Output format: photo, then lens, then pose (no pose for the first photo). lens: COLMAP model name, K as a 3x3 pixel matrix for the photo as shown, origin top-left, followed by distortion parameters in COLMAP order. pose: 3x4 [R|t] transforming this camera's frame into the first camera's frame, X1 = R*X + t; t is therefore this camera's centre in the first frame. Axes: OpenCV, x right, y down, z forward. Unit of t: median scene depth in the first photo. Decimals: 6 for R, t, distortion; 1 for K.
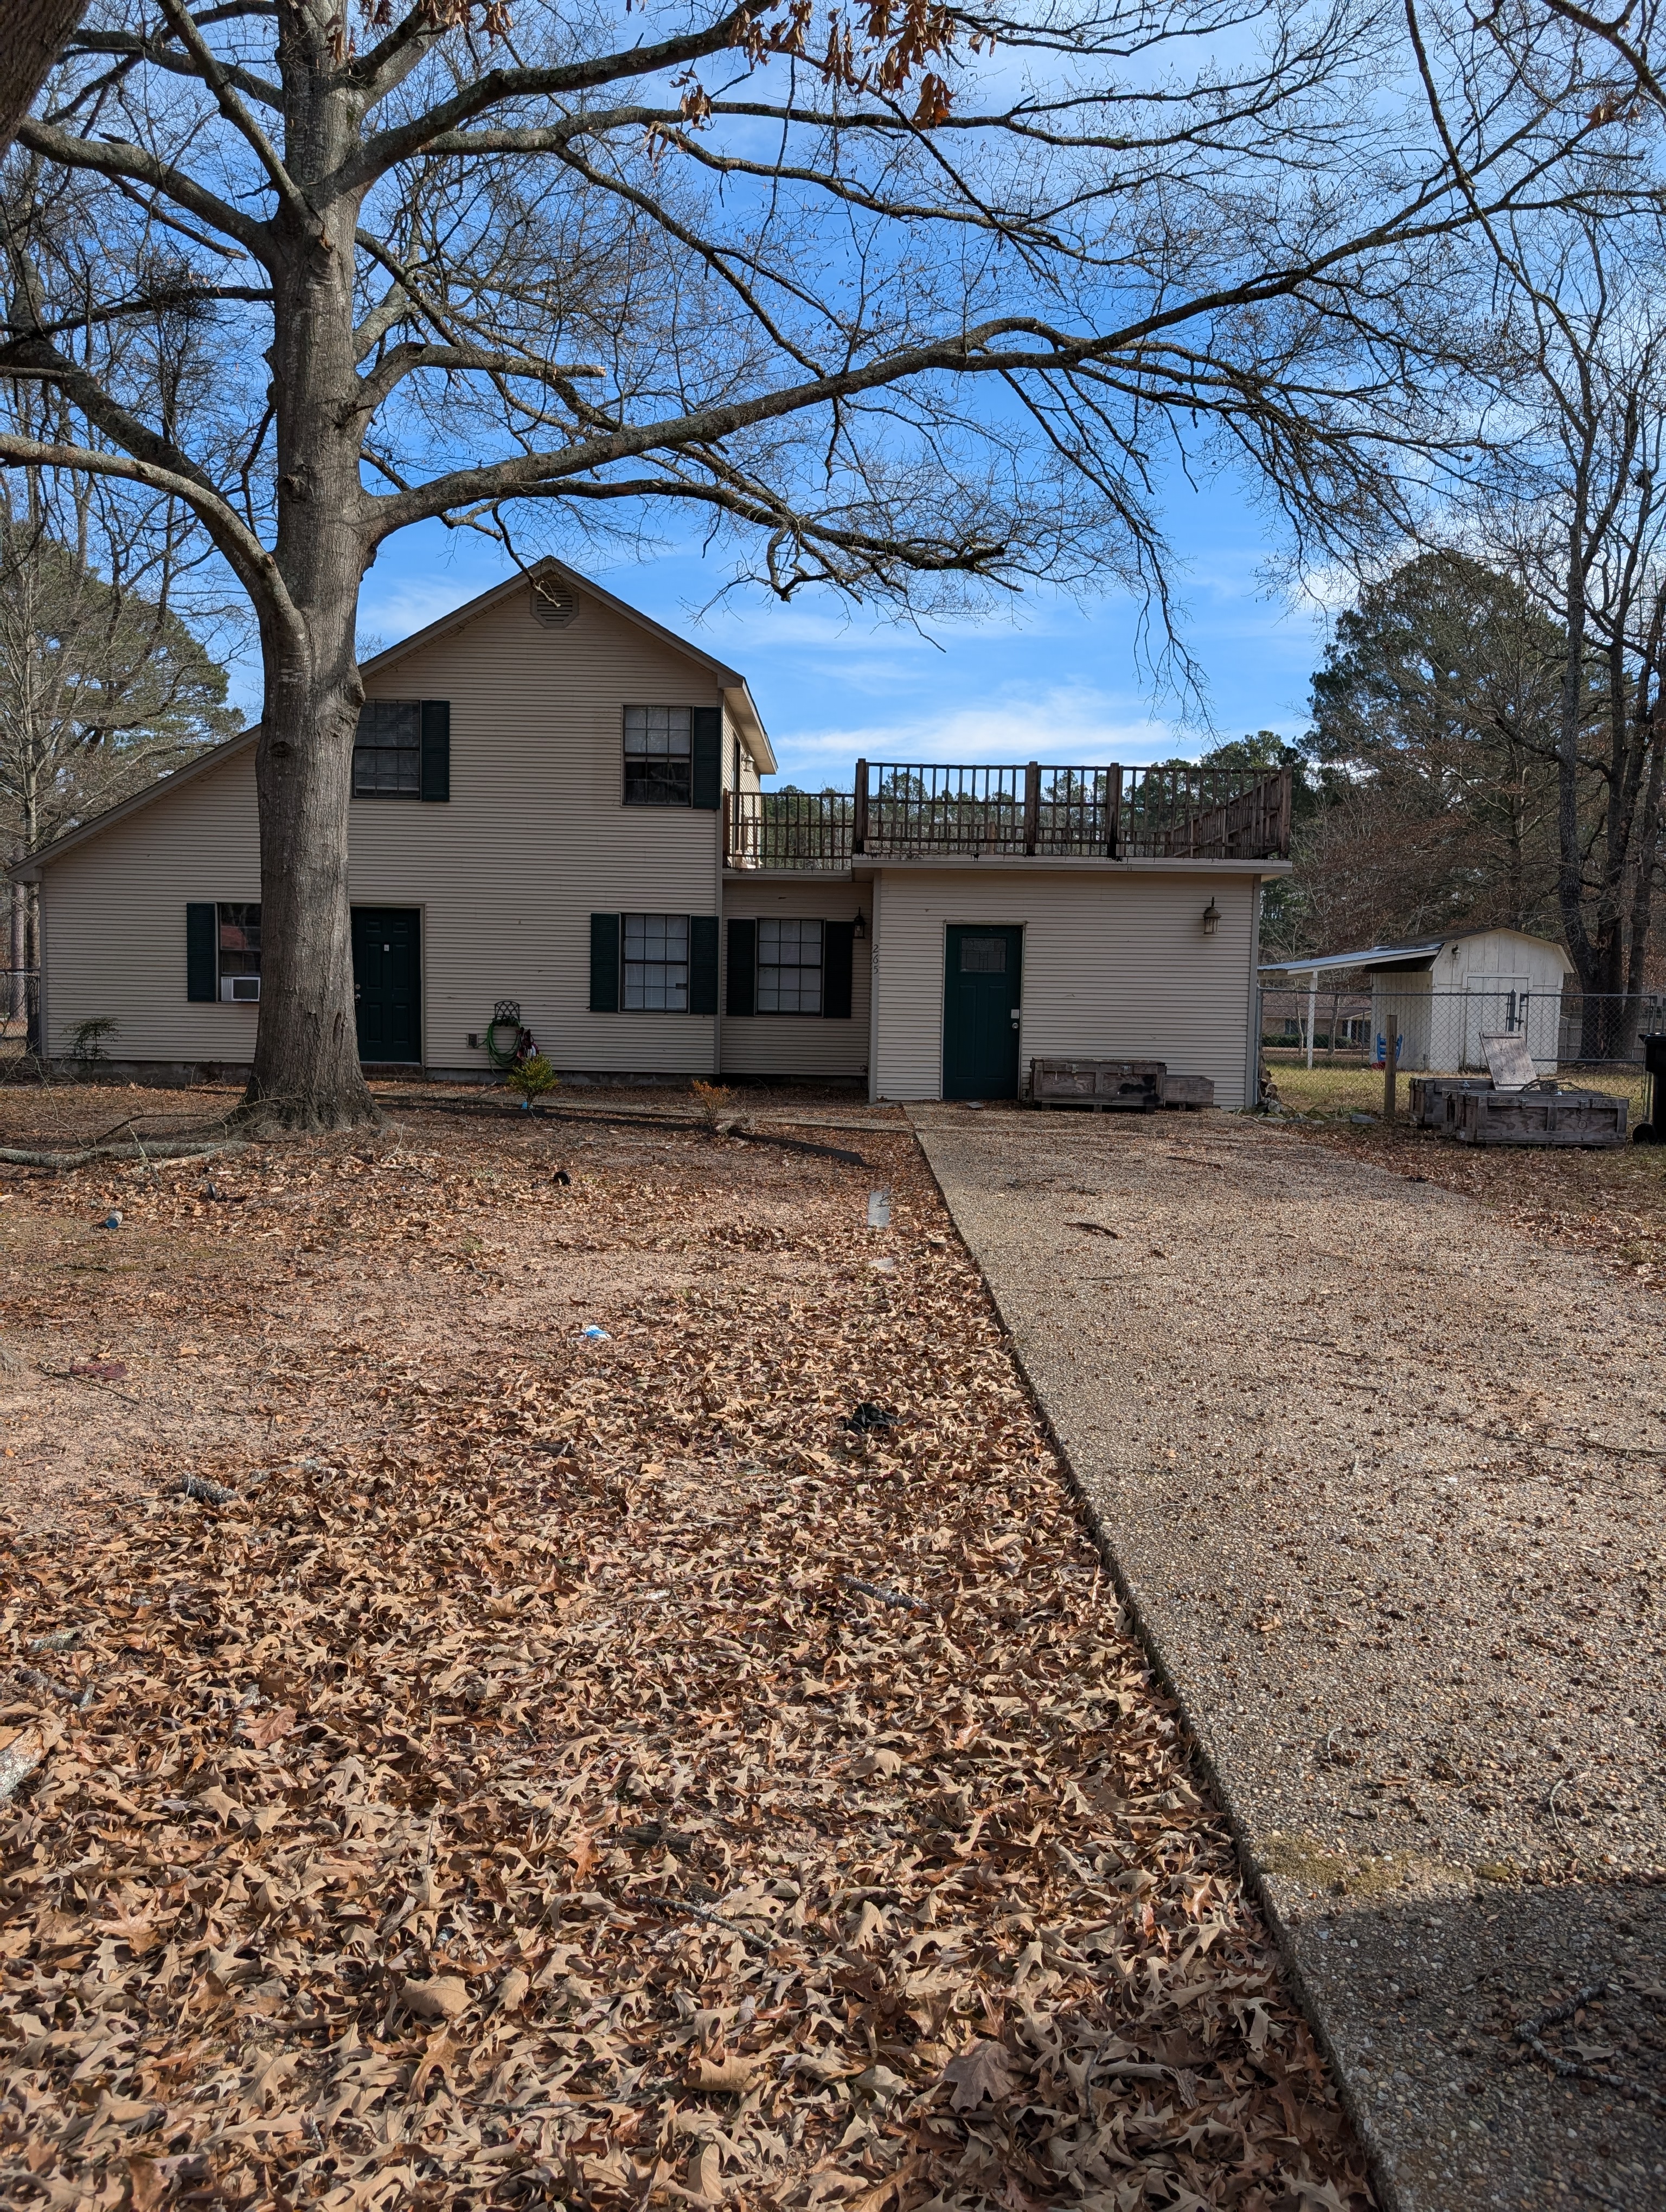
lens RADIAL K [[1594.1, 0, 837.8], [0, 1594.1, 1108.9], [0, 0, 1]] dist [0.022231, -0.018758]
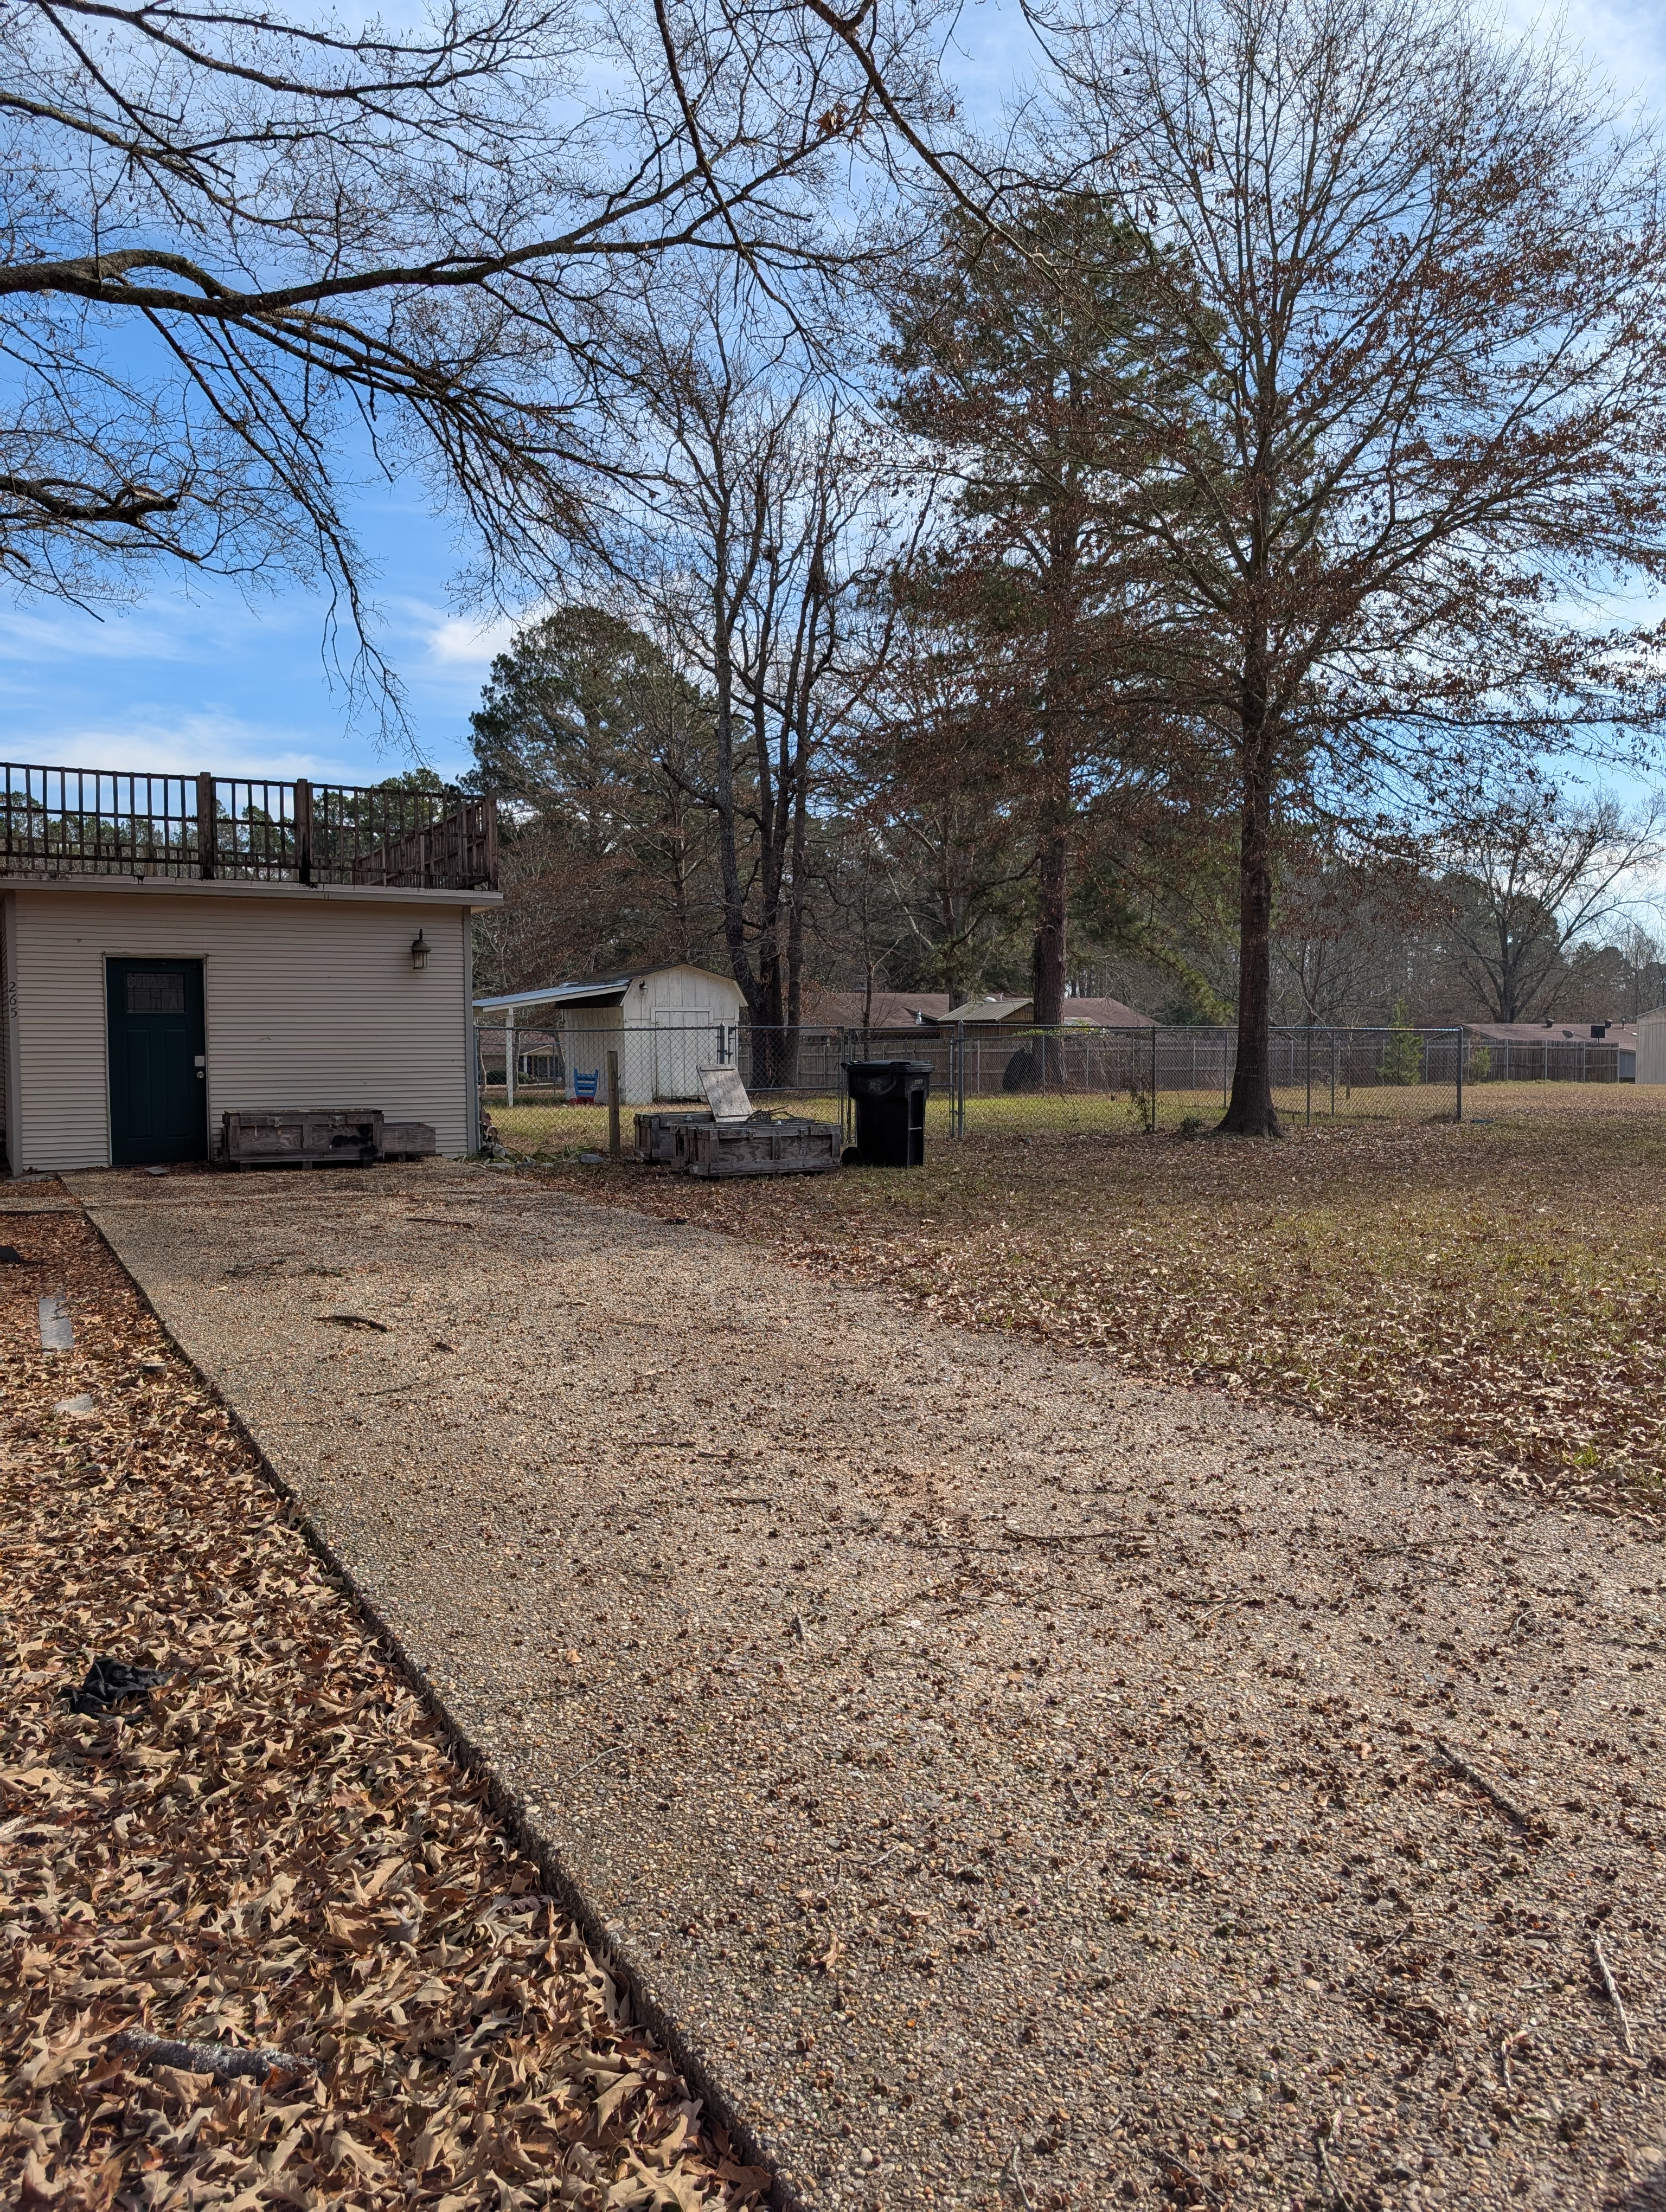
lens RADIAL K [[1594.1, 0, 836.4], [0, 1594.1, 1102.9], [0, 0, 1]] dist [0.022231, -0.018758]
pose [[0.872804, -0.045492, 0.485947, -0.011929], [0.058793, 0.998196, -0.012152, -0.008656], [-0.484517, 0.039176, 0.873904, 0.101895]]
